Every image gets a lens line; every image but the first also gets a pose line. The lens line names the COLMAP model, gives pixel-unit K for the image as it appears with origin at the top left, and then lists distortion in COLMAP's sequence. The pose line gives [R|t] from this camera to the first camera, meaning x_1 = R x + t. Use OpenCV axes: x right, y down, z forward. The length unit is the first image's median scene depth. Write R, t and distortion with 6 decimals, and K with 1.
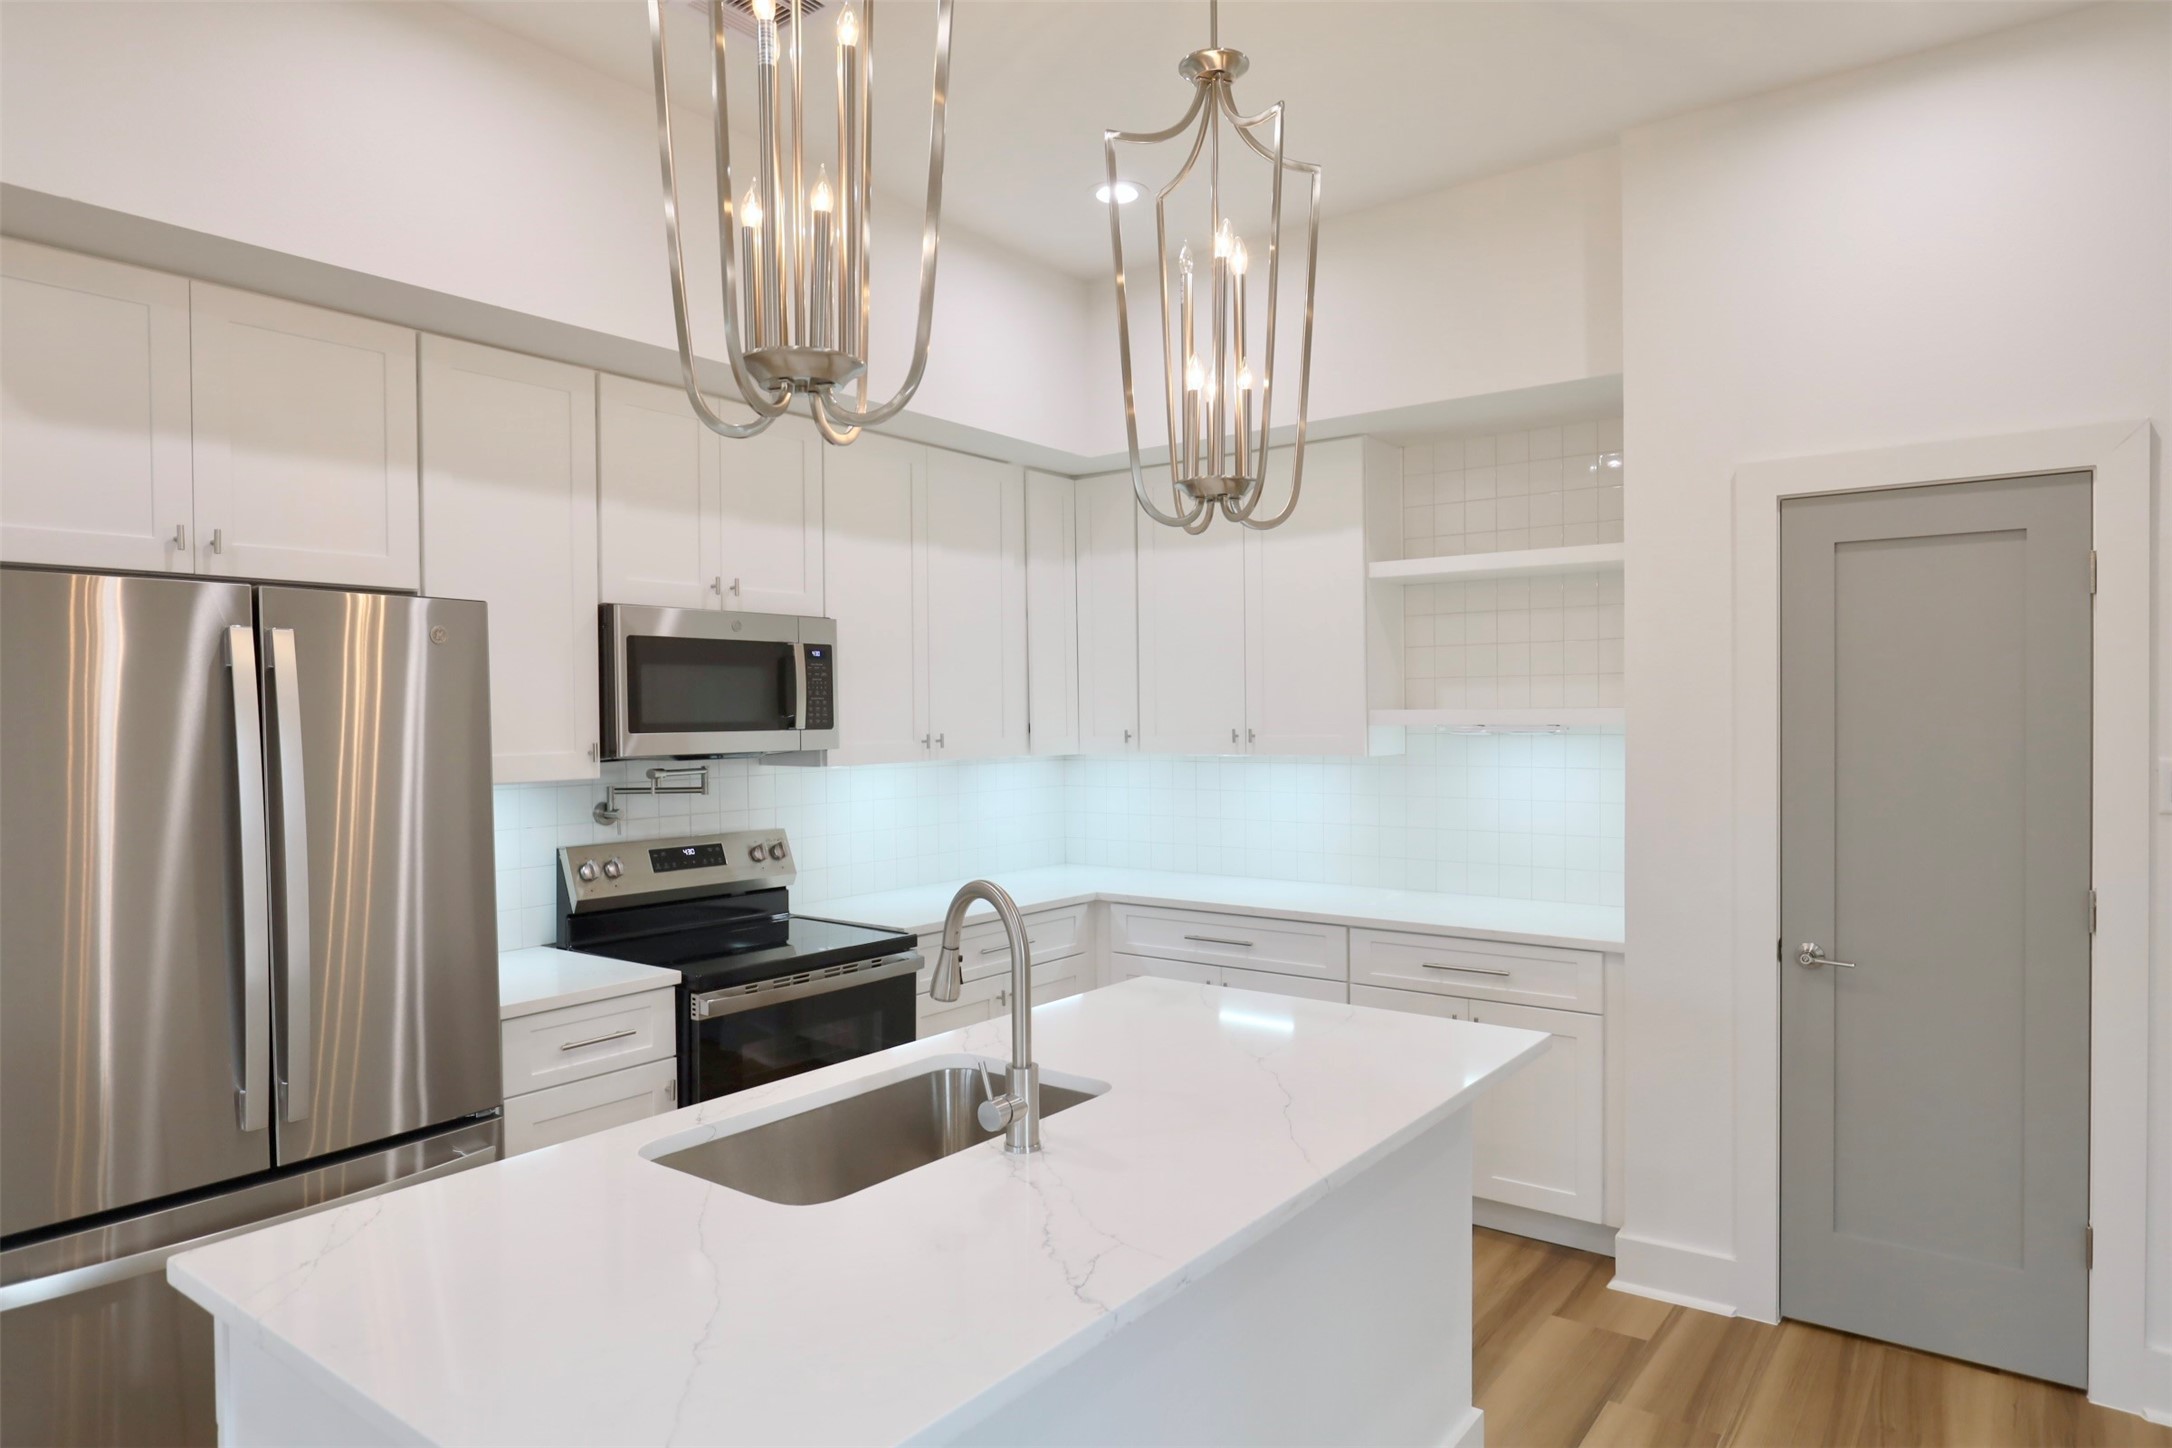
lens RADIAL K [[1277.6, 0, 1097.2], [0, 1277.6, 730.5], [0, 0, 1]] dist [-0.009743, 0.008835]
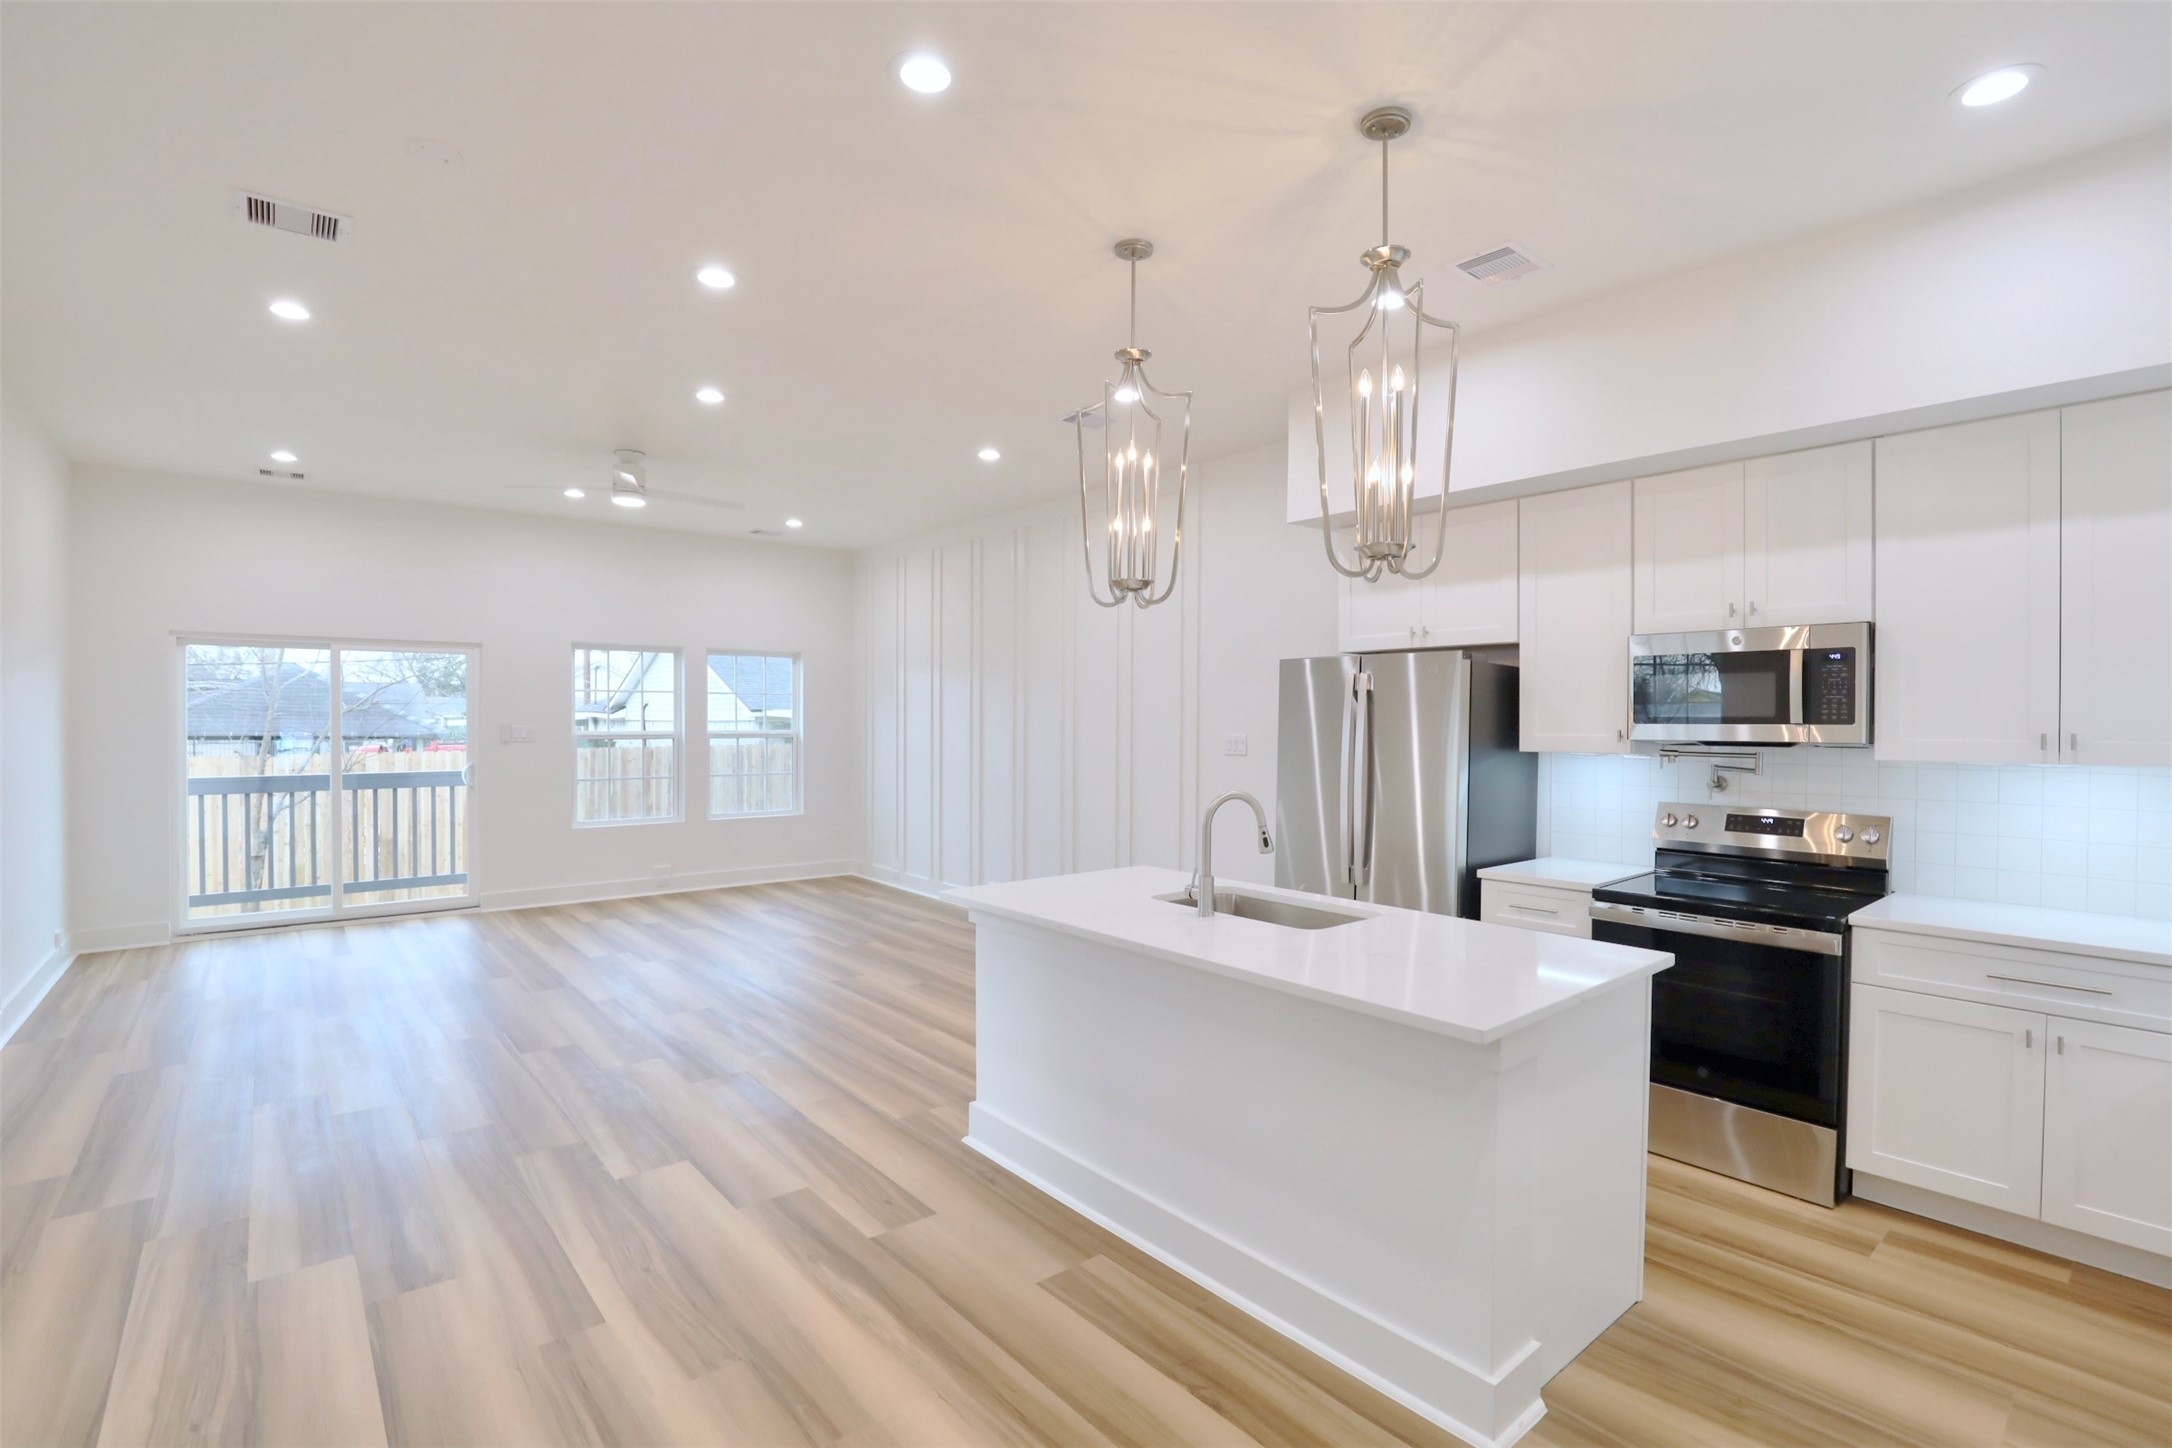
lens RADIAL K [[996.3, 0, 1087.2], [0, 996.3, 728.9], [0, 0, 1]] dist [-0.030957, 0.004825]
pose [[-0.234165, 0.014141, -0.972094, 0.804933], [-0.014113, 0.999739, 0.017943, -0.003011], [0.972094, 0.017921, -0.233904, 0.607372]]
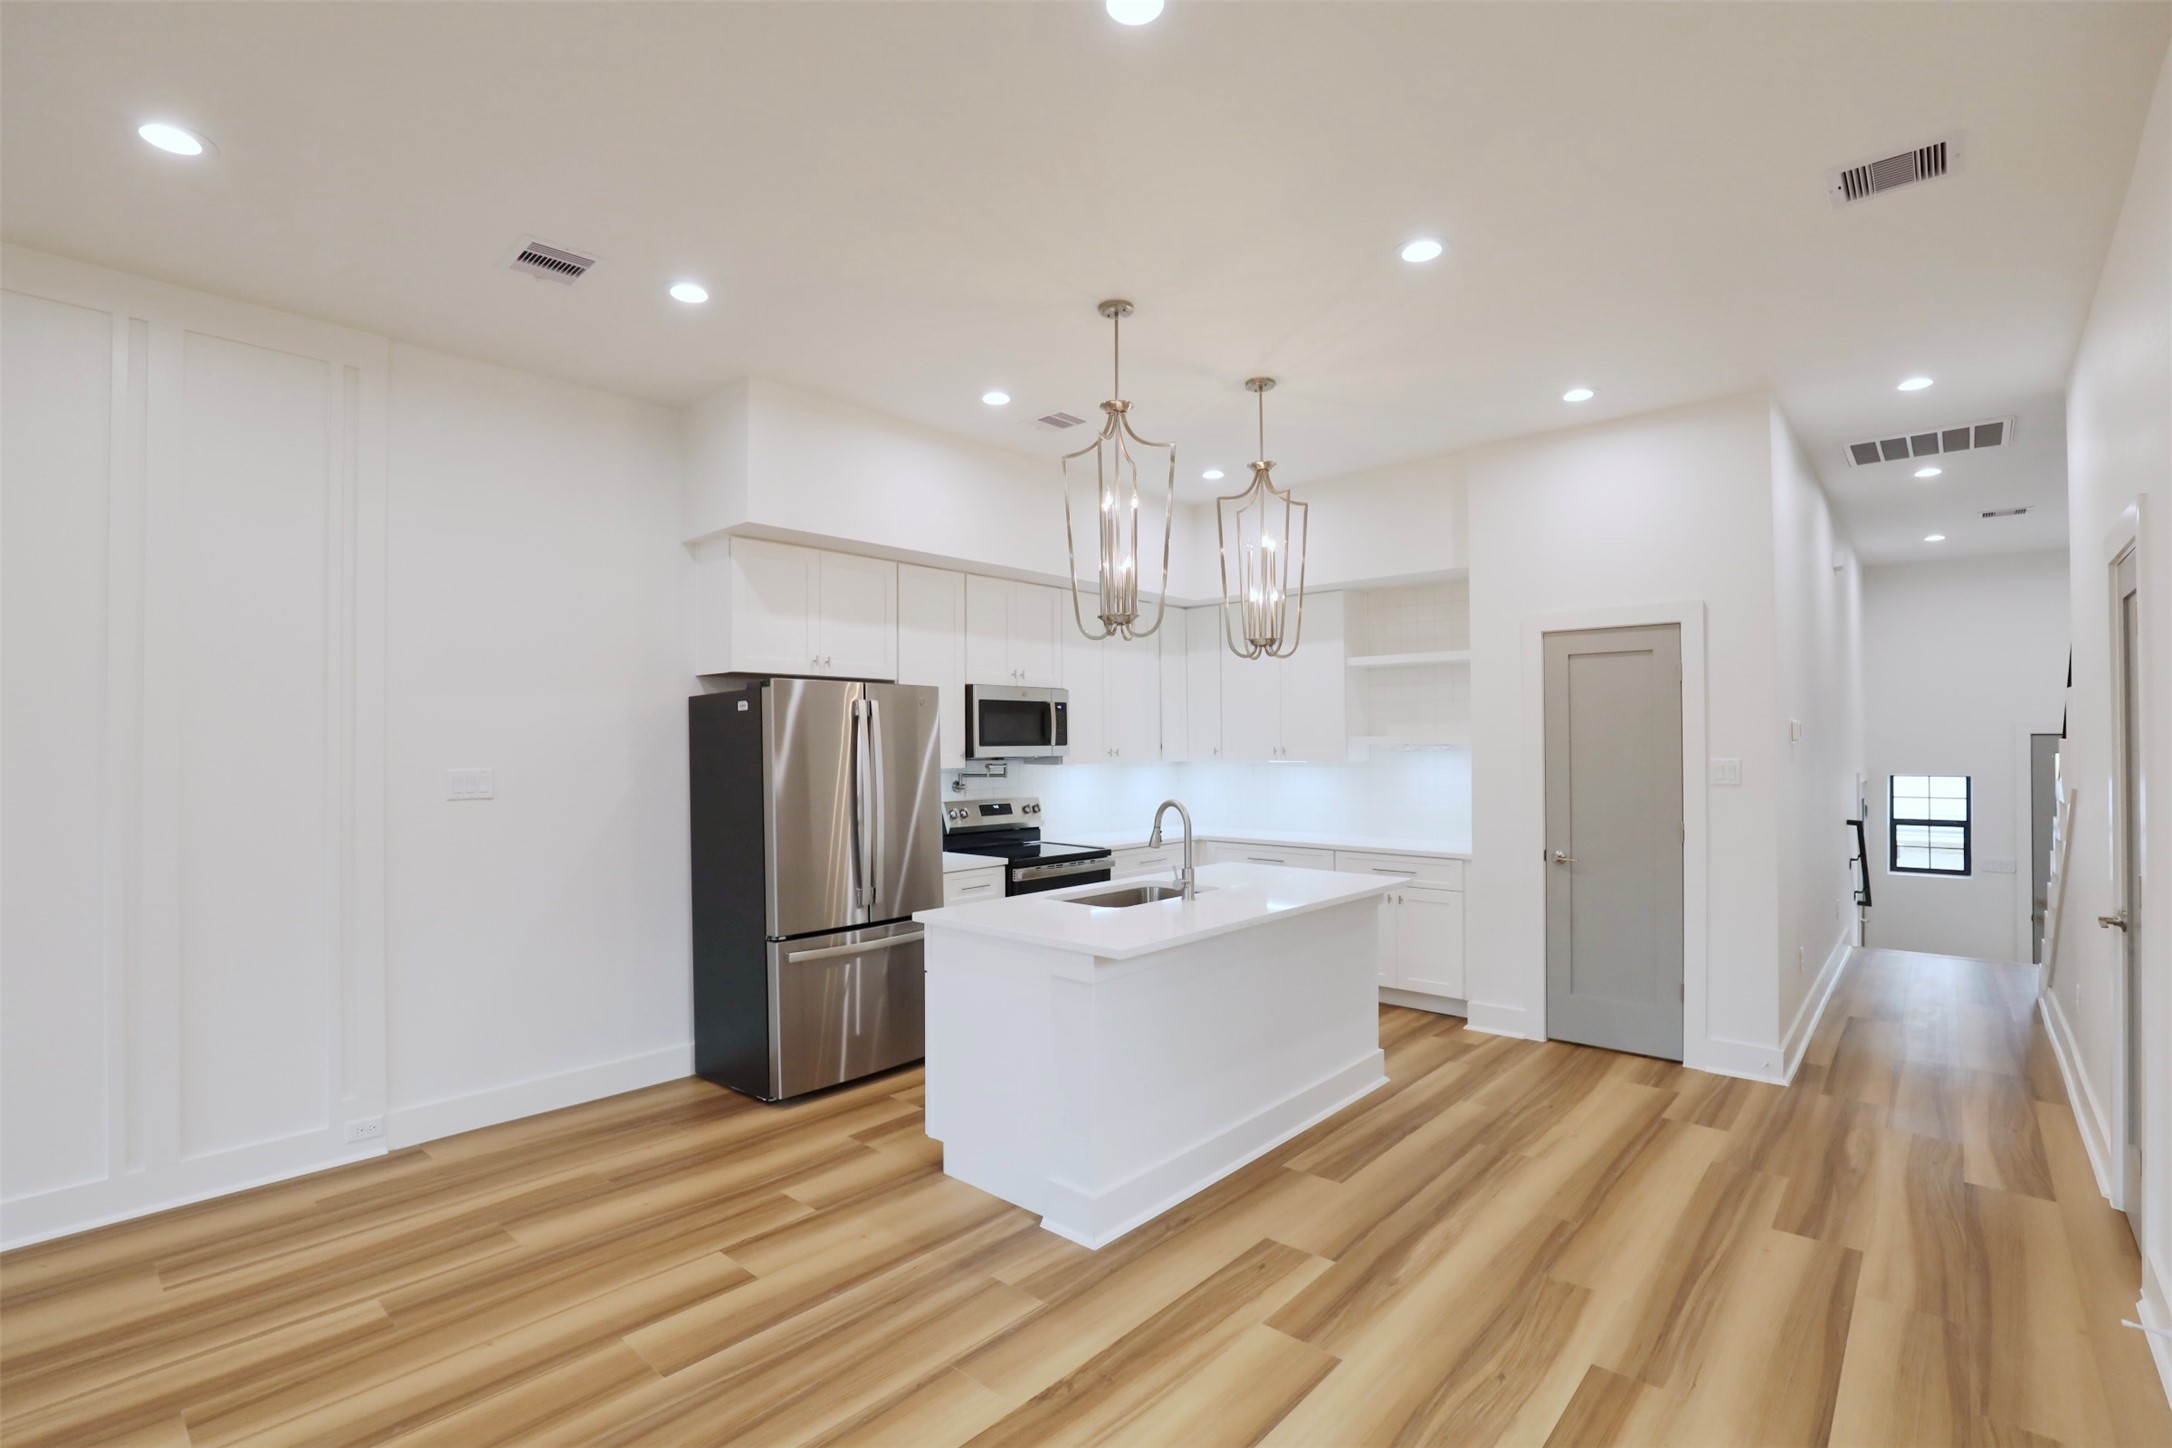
lens RADIAL K [[996.3, 0, 1087.0], [0, 996.3, 729.8], [0, 0, 1]] dist [-0.030957, 0.004825]
pose [[0.996229, 0.002024, -0.086745, -0.046094], [-0.004292, 0.999654, -0.025960, 0.015381], [0.086662, 0.026234, 0.995892, -0.554986]]
